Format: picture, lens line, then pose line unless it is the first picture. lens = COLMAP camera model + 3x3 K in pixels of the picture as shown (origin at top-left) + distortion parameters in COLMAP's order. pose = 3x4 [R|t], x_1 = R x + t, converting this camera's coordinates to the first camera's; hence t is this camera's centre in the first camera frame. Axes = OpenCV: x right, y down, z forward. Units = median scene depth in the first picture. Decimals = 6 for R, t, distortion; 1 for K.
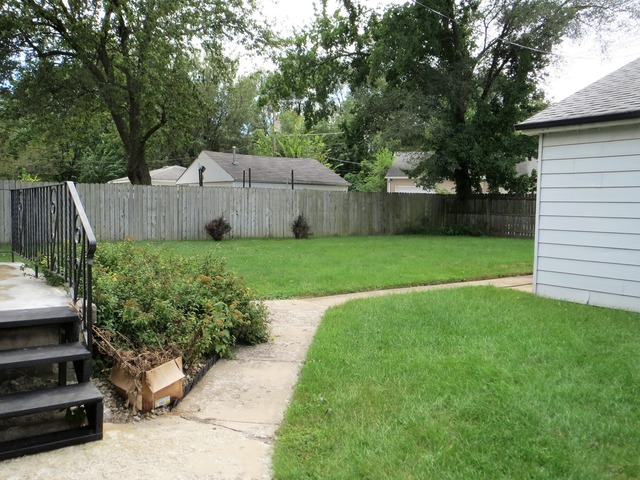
lens RADIAL K [[553.4, 0, 320.0], [0, 553.4, 240.0], [0, 0, 1]] dist [0.001974, -0.009155]
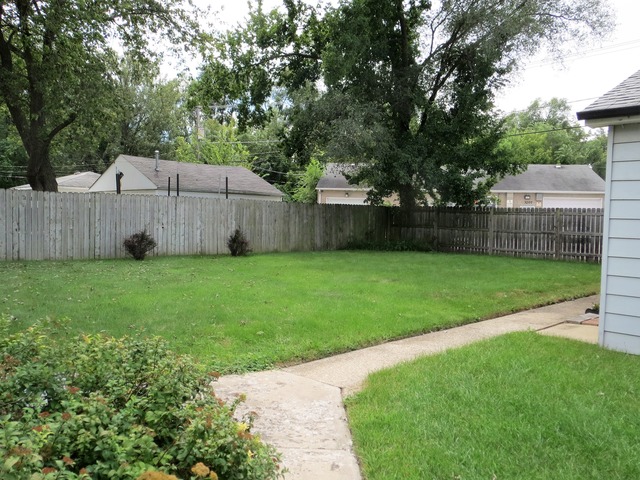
lens RADIAL K [[528.6, 0, 321.2], [0, 528.6, 233.3], [0, 0, 1]] dist [0.003409, 0.004307]
pose [[0.987411, 0.002717, 0.158153, -0.030690], [0.001861, 0.999584, -0.028791, -0.011231], [-0.158166, 0.028723, 0.986995, 0.128094]]
